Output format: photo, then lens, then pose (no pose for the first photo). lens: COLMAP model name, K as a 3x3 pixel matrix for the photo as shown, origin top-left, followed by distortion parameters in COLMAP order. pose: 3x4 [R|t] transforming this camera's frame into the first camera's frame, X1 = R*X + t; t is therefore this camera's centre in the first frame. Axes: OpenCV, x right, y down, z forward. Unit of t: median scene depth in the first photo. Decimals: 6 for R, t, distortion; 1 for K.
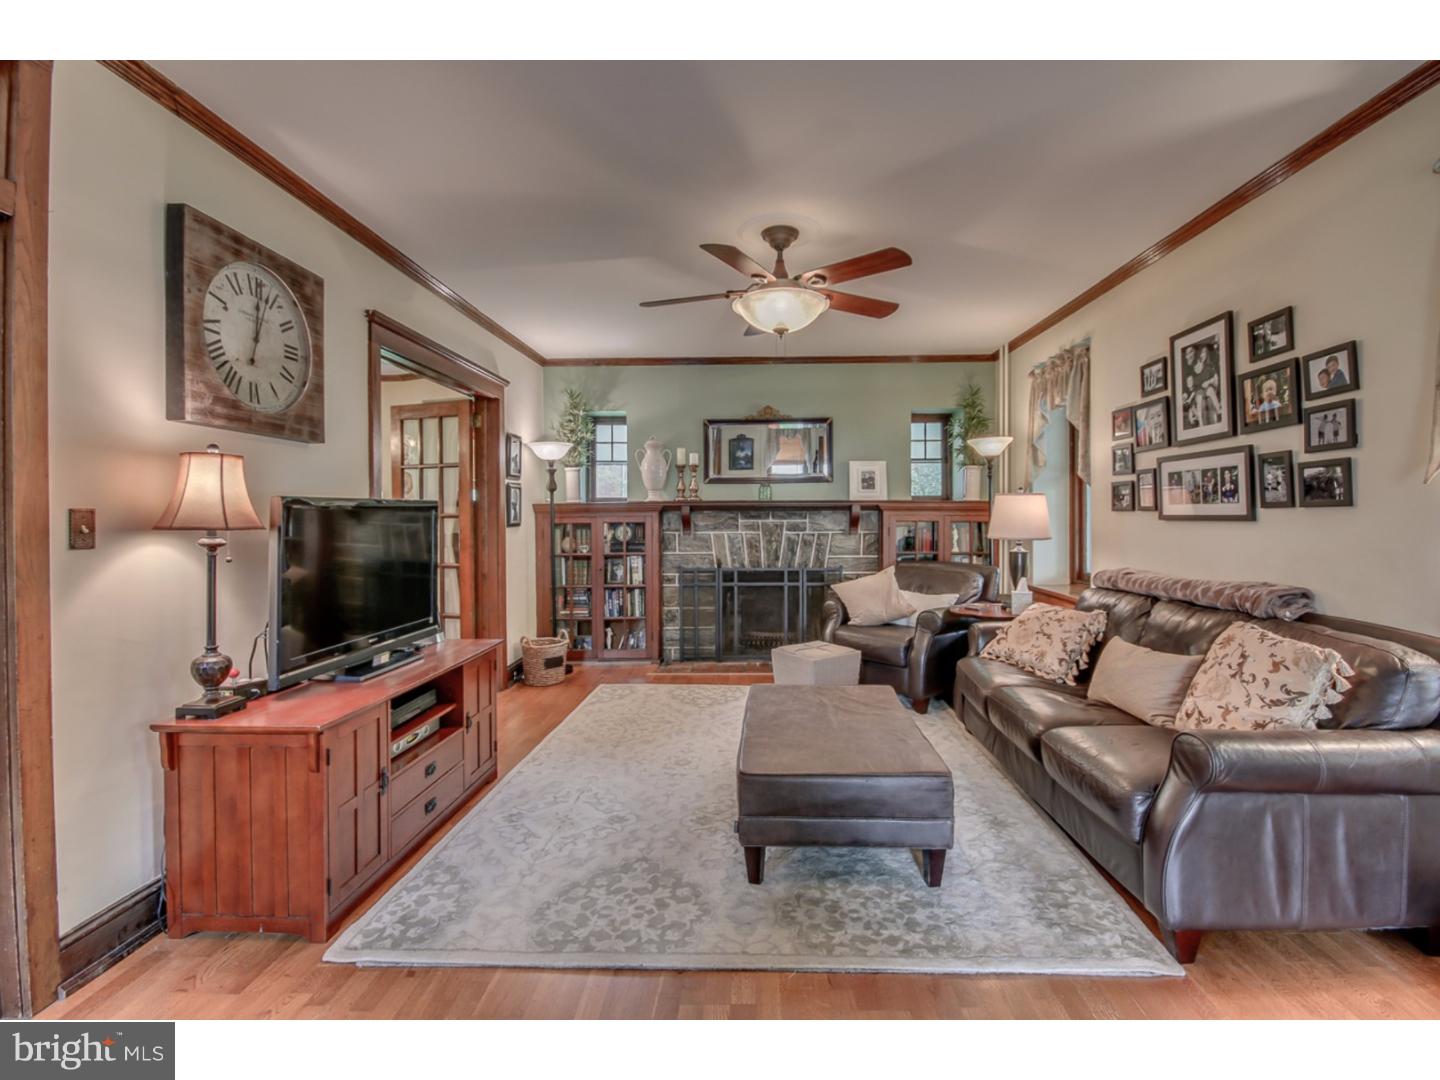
lens RADIAL K [[670.7, 0, 720.0], [0, 670.7, 540.0], [0, 0, 1]] dist [-0.001604, -0.000180]
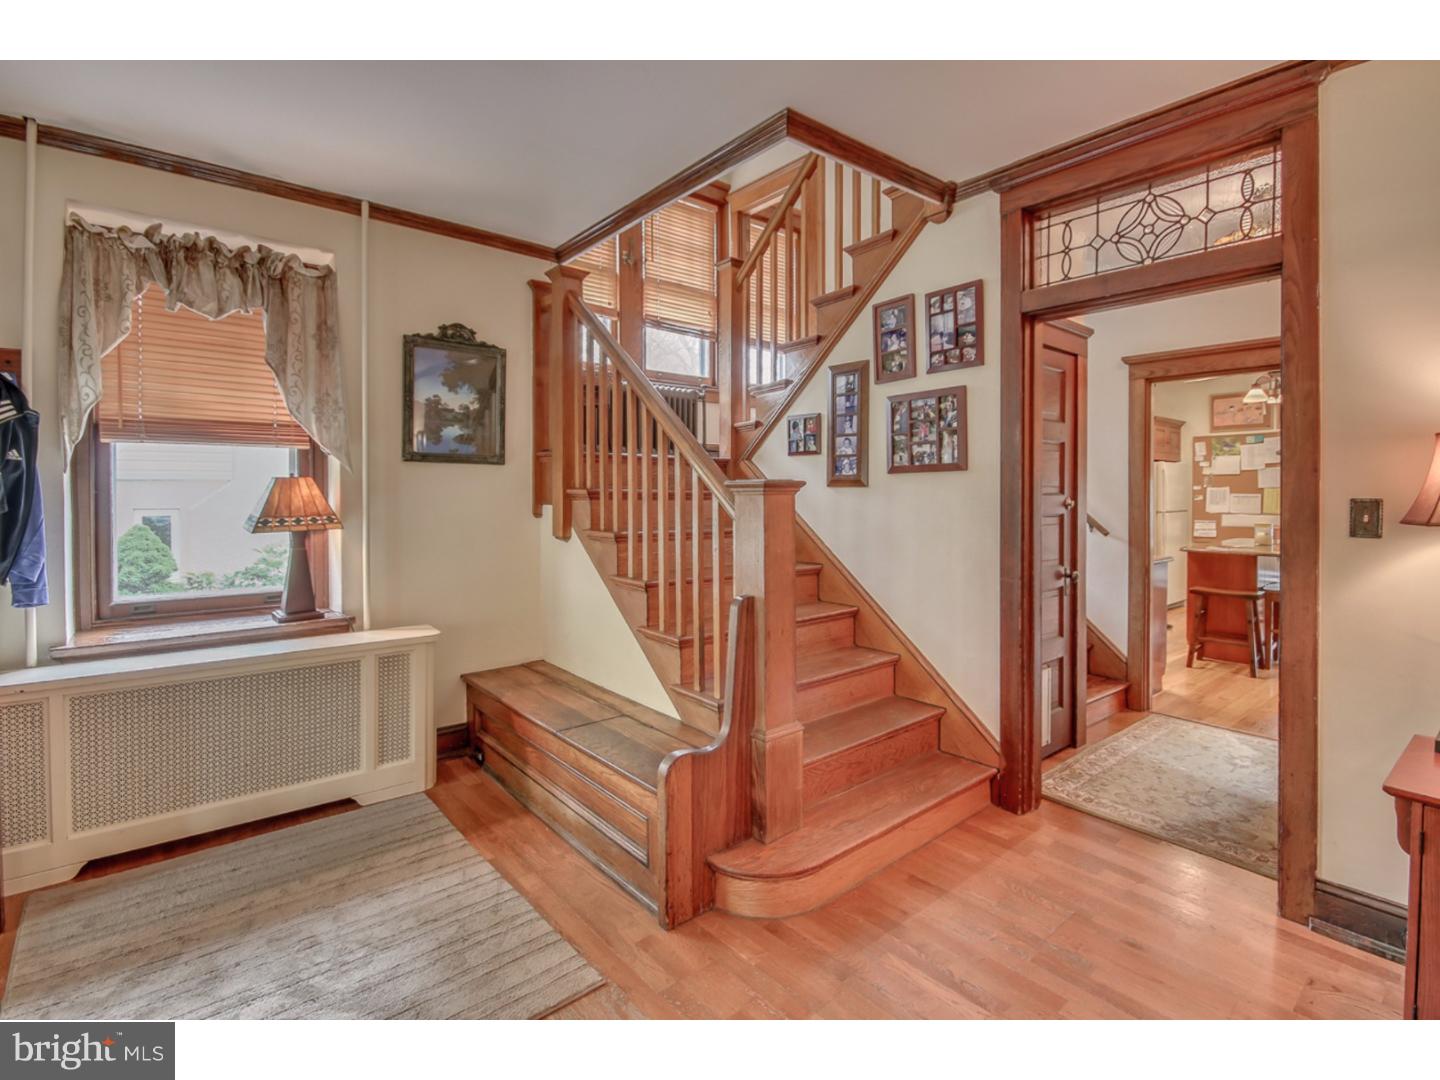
lens RADIAL K [[692.0, 0, 722.8], [0, 692.0, 506.7], [0, 0, 1]] dist [0.001657, -0.000296]
pose [[-0.726800, 0.014926, -0.686687, 0.313331], [-0.024675, 0.998551, 0.047820, -0.035540], [0.686406, 0.051699, -0.725379, 0.648817]]
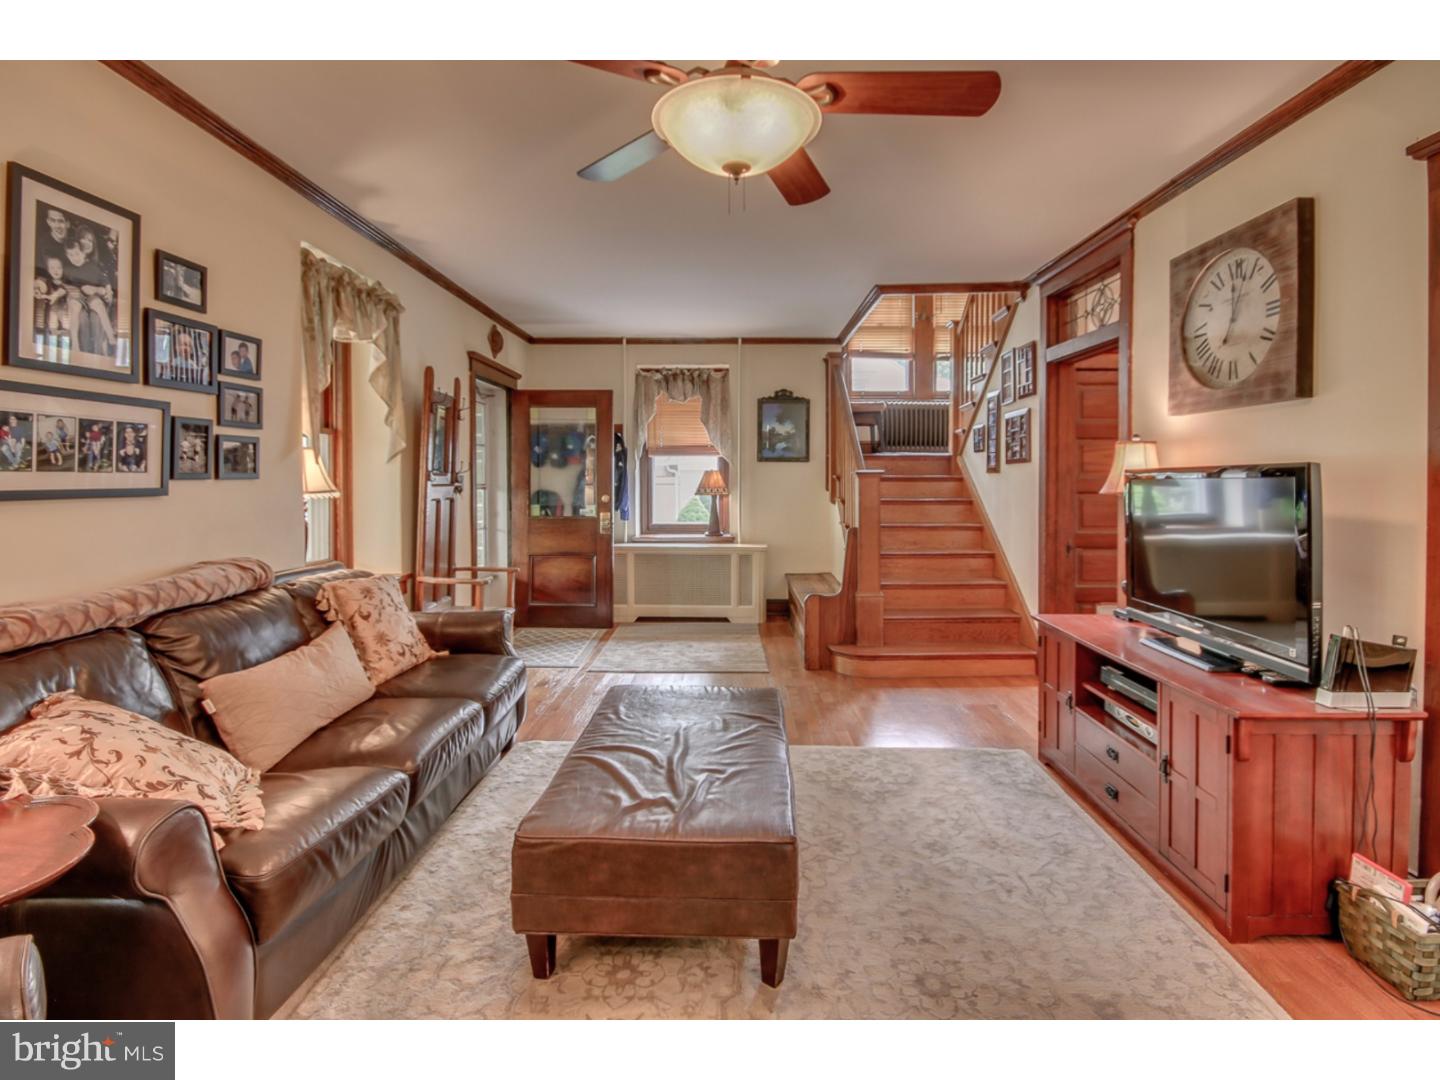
lens RADIAL K [[733.5, 0, 716.9], [0, 733.5, 500.2], [0, 0, 1]] dist [0.023796, -0.000243]
pose [[-0.999651, 0.003900, -0.026137, 0.131225], [0.002137, 0.997740, 0.067161, -0.074312], [0.026340, 0.067082, -0.997400, 1.741228]]
